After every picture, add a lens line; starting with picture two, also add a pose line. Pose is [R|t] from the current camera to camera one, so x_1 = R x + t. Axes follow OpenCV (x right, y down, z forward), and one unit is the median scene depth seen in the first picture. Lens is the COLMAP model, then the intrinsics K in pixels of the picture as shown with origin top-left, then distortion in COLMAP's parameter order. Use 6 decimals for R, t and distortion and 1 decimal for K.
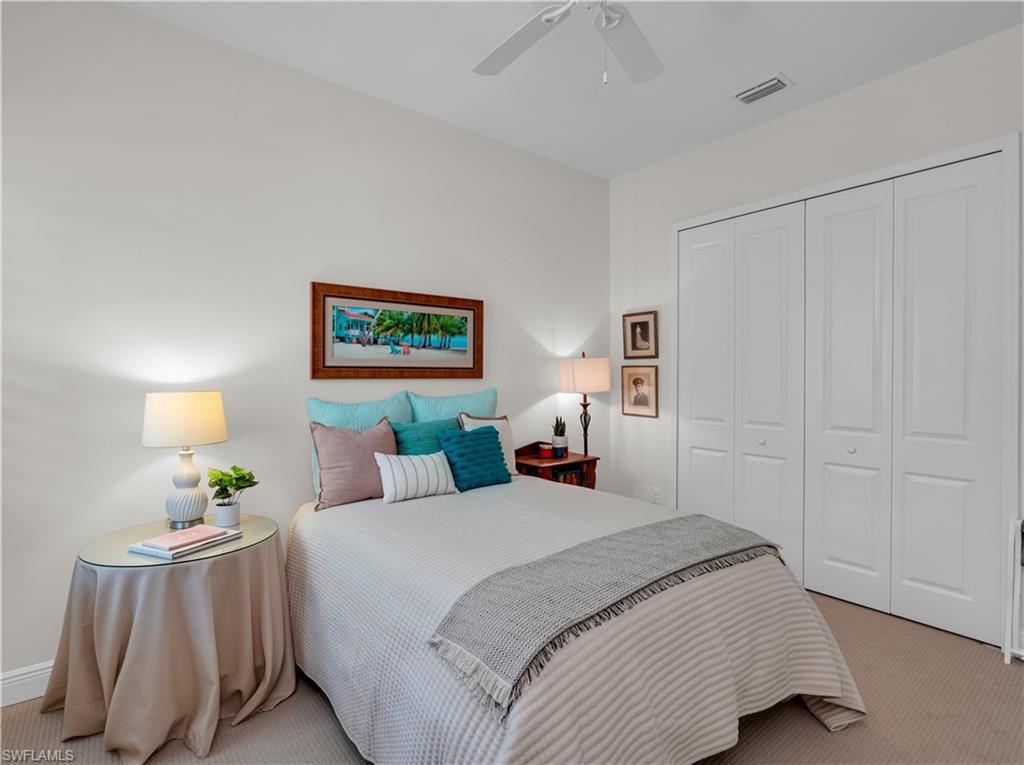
lens RADIAL K [[507.8, 0, 510.6], [0, 507.8, 381.8], [0, 0, 1]] dist [-0.019777, 0.009359]
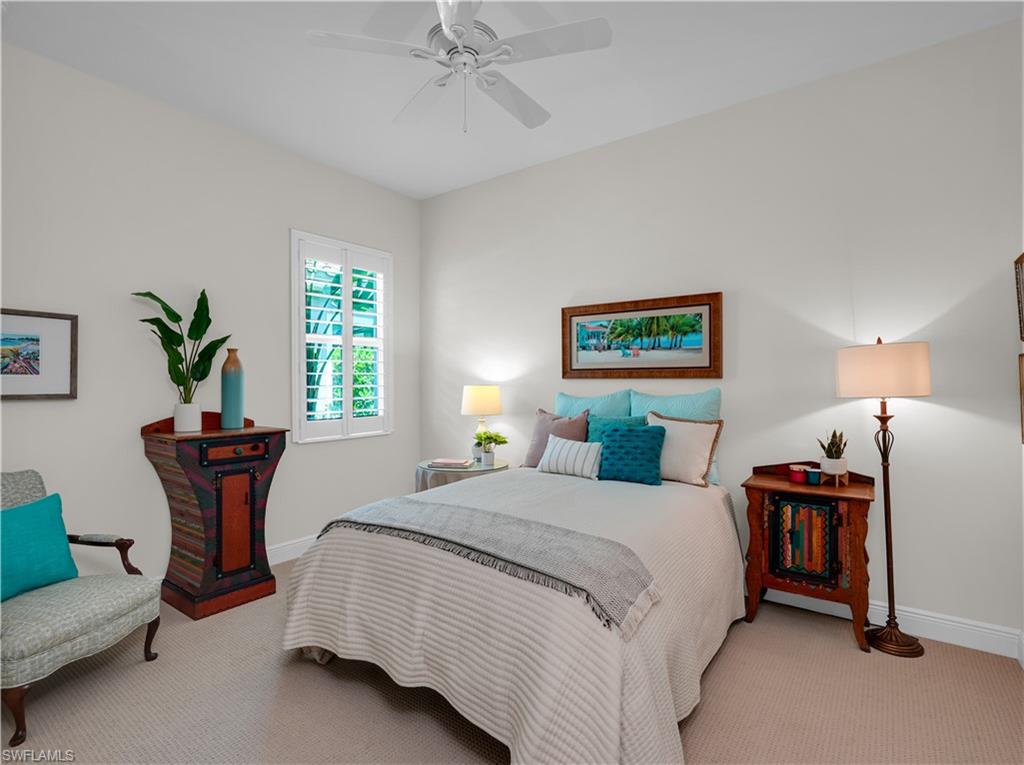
lens RADIAL K [[507.8, 0, 510.6], [0, 507.8, 381.8], [0, 0, 1]] dist [-0.019777, 0.009359]
pose [[0.266987, -0.000584, -0.963700, 0.788727], [-0.009935, 0.999945, -0.003358, 0.007347], [0.963649, 0.010471, 0.266967, 0.443417]]
